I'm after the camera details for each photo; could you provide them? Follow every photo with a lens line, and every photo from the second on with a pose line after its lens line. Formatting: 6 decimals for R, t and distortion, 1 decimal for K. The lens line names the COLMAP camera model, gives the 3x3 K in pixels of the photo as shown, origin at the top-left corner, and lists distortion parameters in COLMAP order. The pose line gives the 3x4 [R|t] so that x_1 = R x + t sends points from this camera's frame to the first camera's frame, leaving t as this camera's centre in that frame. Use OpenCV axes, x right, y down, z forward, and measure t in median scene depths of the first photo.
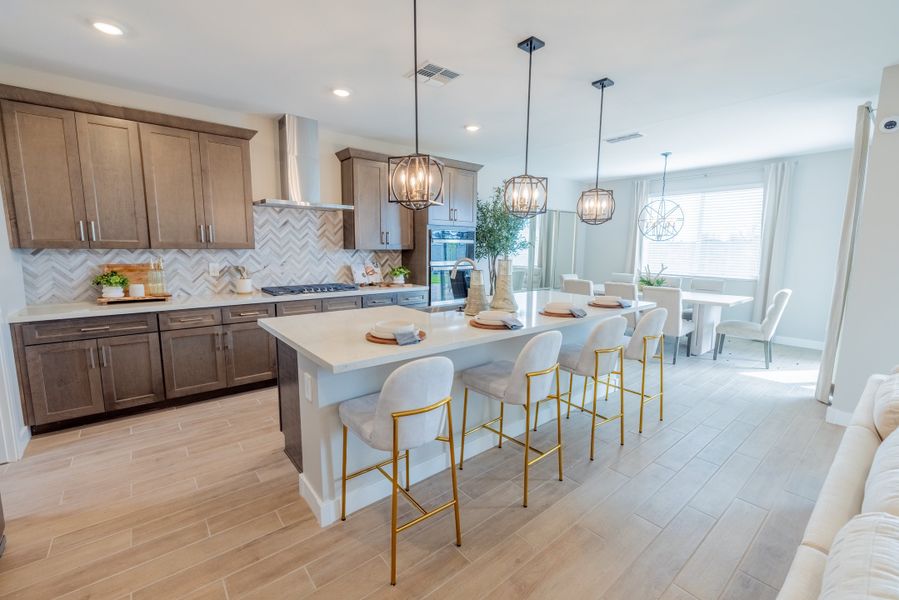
lens RADIAL K [[382.0, 0, 448.0], [0, 382.0, 299.1], [0, 0, 1]] dist [-0.000521, 0.000263]
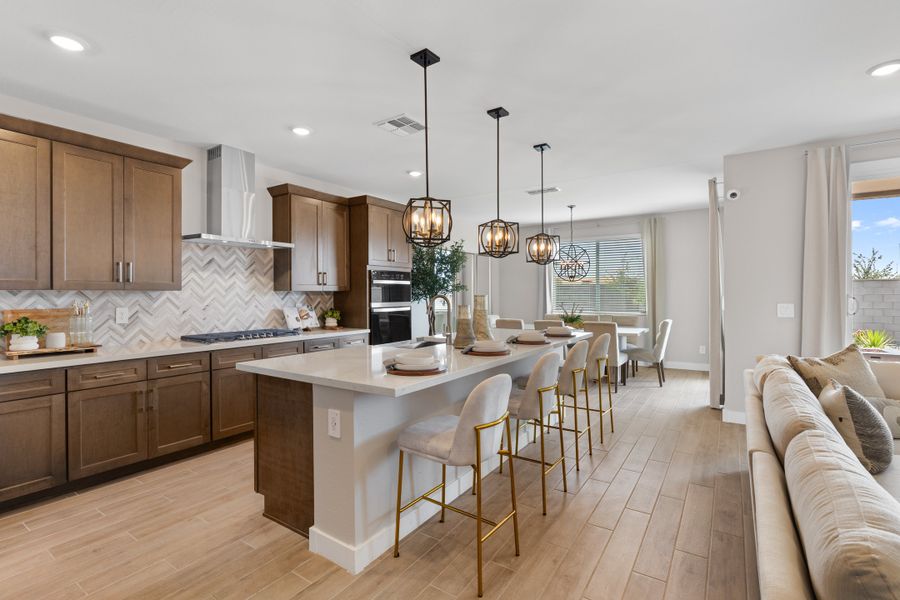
lens RADIAL K [[419.8, 0, 453.8], [0, 419.8, 294.6], [0, 0, 1]] dist [-0.002692, 0.000276]
pose [[0.954463, -0.013478, 0.298025, -0.194298], [0.052831, 0.990826, -0.124390, 0.027277], [-0.293614, 0.134470, 0.946419, -0.068139]]
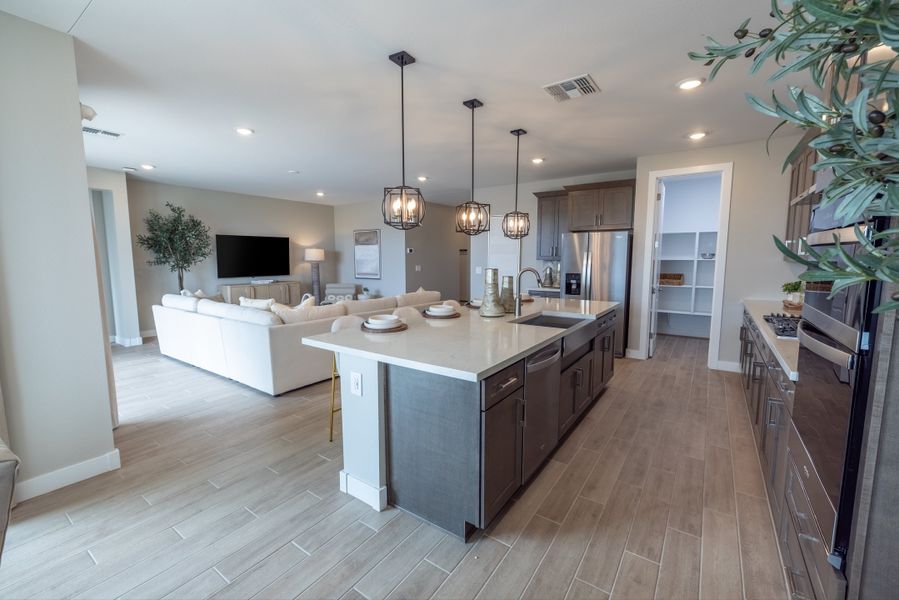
lens RADIAL K [[378.1, 0, 447.7], [0, 378.1, 298.6], [0, 0, 1]] dist [-0.000474, 0.000059]
pose [[-0.962554, 0.022112, -0.270186, 0.421149], [-0.044068, 0.970648, 0.236432, -0.201981], [0.267484, 0.239485, -0.933327, 1.485812]]
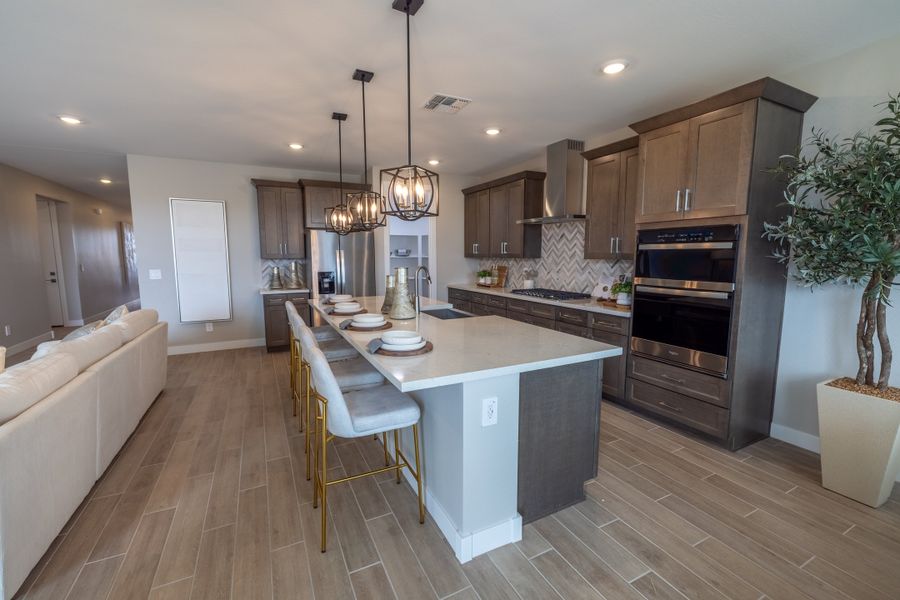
lens RADIAL K [[378.6, 0, 448.2], [0, 378.6, 298.6], [0, 0, 1]] dist [-0.000474, 0.000059]
pose [[-0.216263, 0.104923, -0.970681, 0.829901], [-0.133934, 0.981621, 0.135945, -0.131565], [0.967105, 0.159407, -0.198235, 0.991954]]
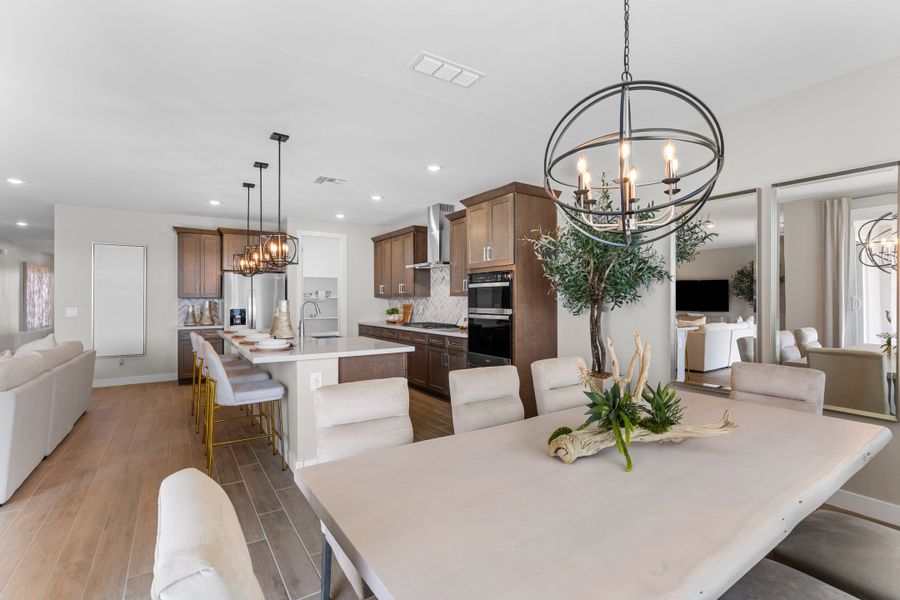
lens RADIAL K [[421.6, 0, 455.1], [0, 421.6, 298.6], [0, 0, 1]] dist [-0.002790, -0.000266]
pose [[-0.098860, -0.010409, -0.995047, 1.186406], [-0.134336, 0.990931, 0.002981, -0.145064], [0.985992, 0.133965, -0.099361, 1.294634]]
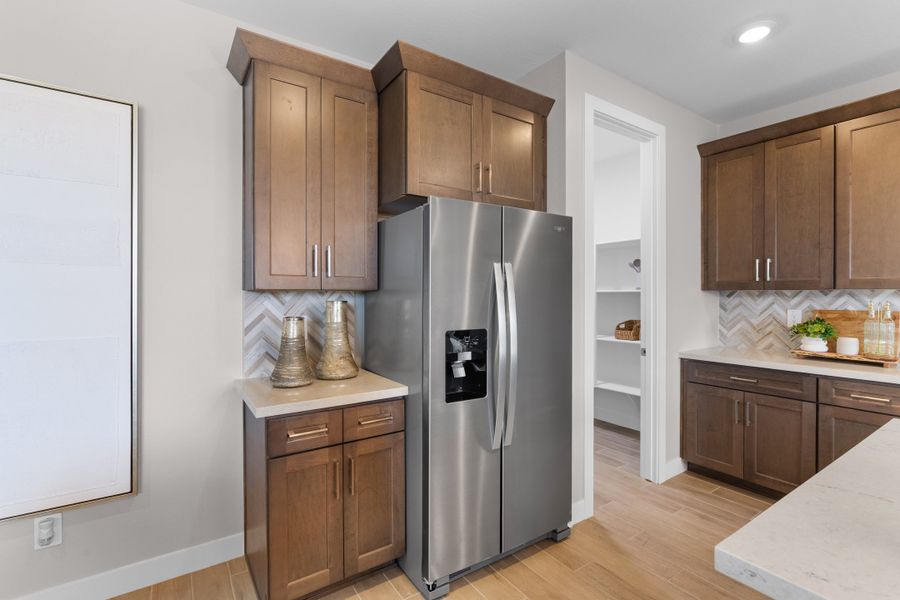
lens RADIAL K [[417.6, 0, 454.5], [0, 417.6, 298.1], [0, 0, 1]] dist [-0.004599, -0.000422]
pose [[-0.085119, -0.001769, -0.996369, 0.060999], [-0.135250, 0.990763, 0.009795, -0.020046], [0.987149, 0.135592, -0.084572, 0.291814]]
